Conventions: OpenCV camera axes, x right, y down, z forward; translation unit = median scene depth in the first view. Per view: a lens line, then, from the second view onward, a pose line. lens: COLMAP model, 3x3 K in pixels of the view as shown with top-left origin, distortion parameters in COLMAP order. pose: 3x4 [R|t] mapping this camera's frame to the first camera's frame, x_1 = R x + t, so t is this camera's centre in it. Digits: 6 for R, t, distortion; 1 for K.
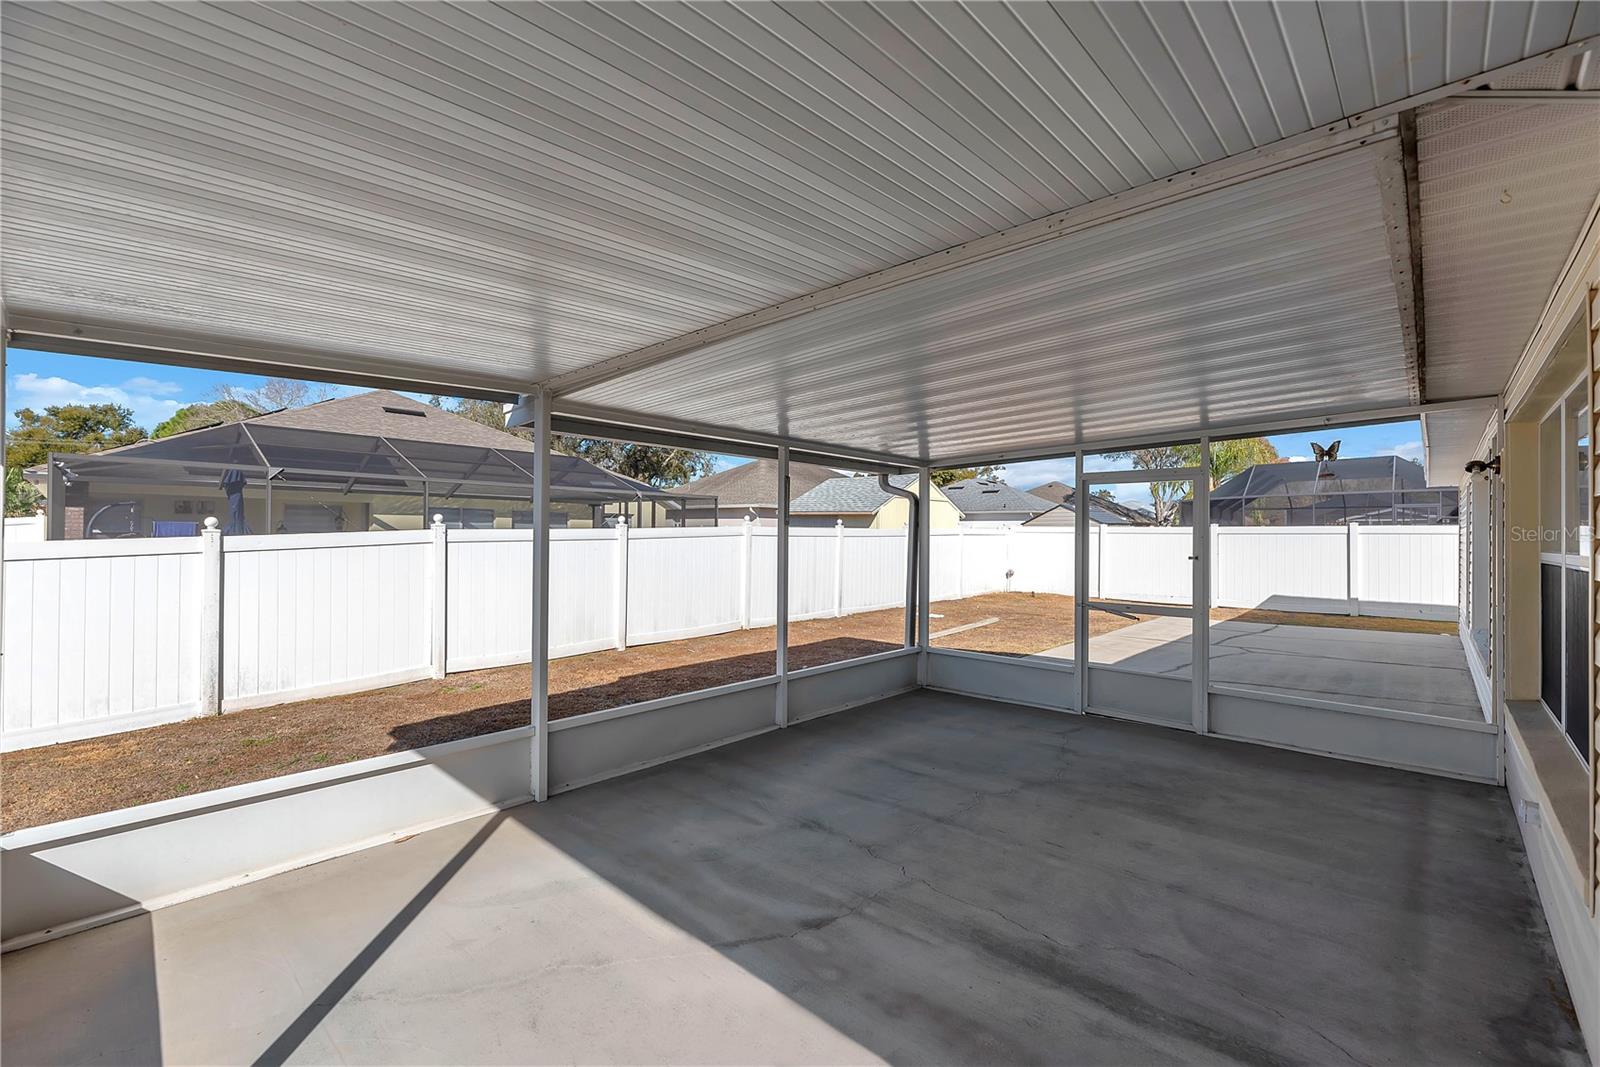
lens RADIAL K [[662.2, 0, 801.9], [0, 662.2, 533.0], [0, 0, 1]] dist [-0.000170, -0.000014]
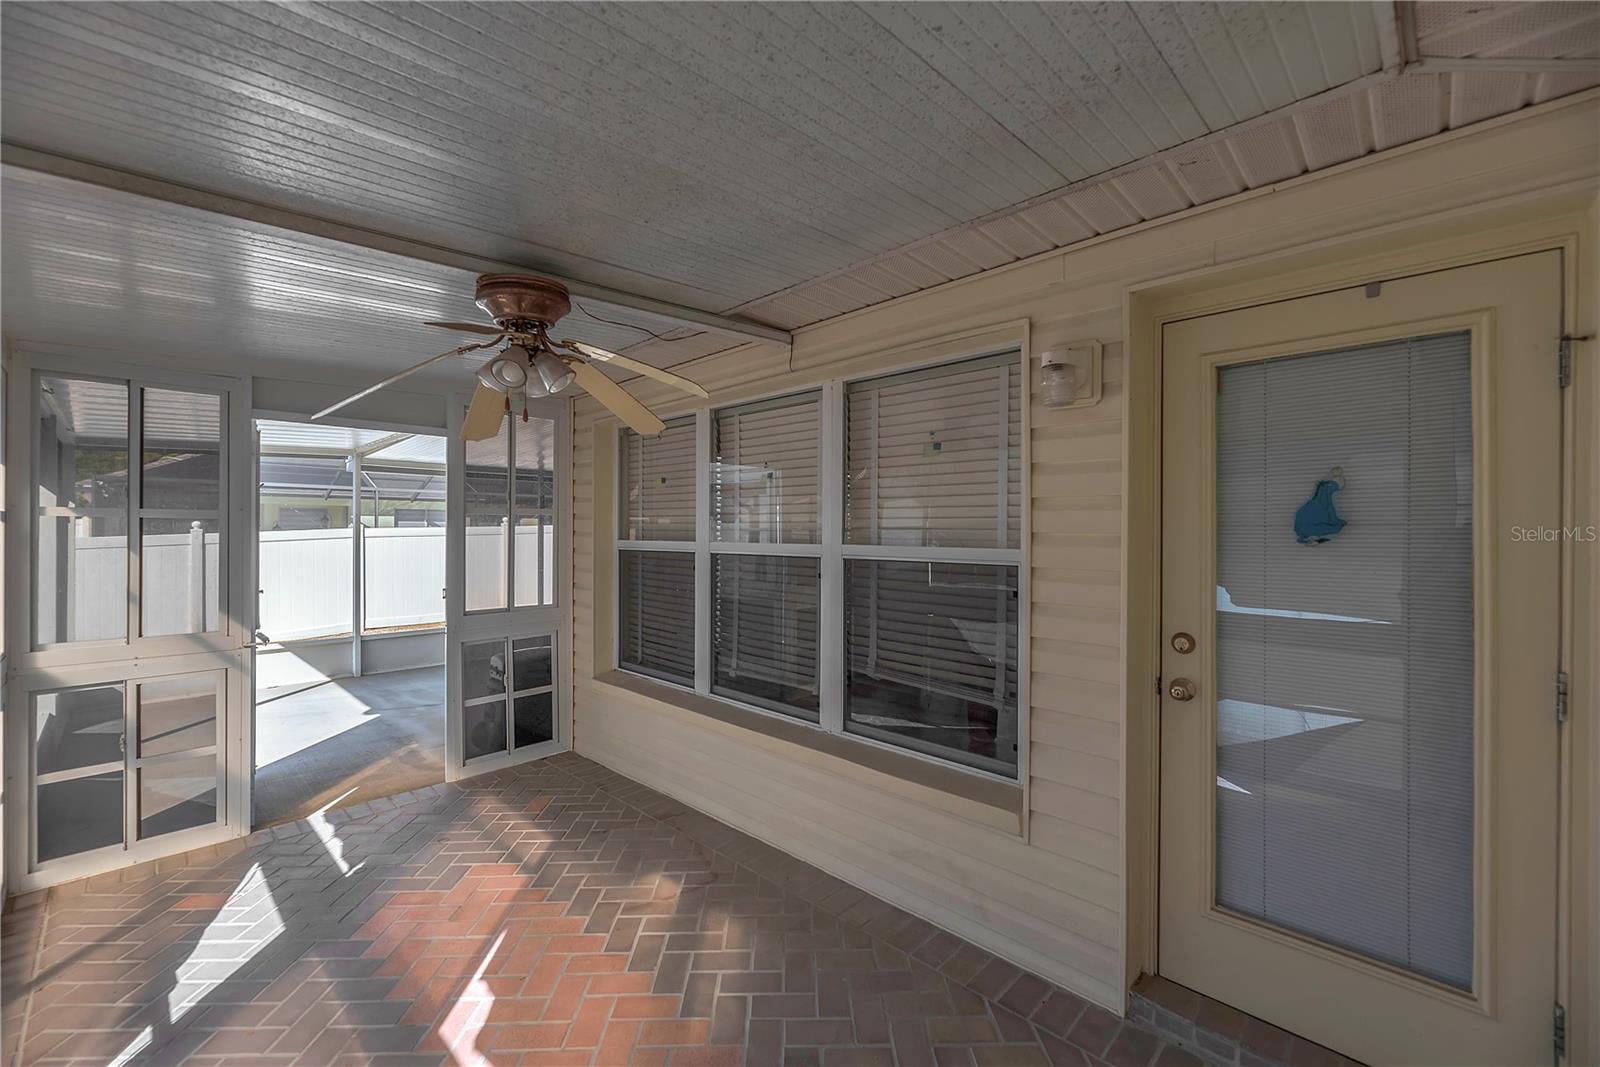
lens RADIAL K [[662.2, 0, 798.4], [0, 662.2, 530.0], [0, 0, 1]] dist [-0.000170, -0.000014]
pose [[0.999584, -0.004665, -0.028445, 0.520105], [0.004710, 0.999988, 0.001509, 0.000746], [0.028437, -0.001642, 0.999594, -0.469942]]
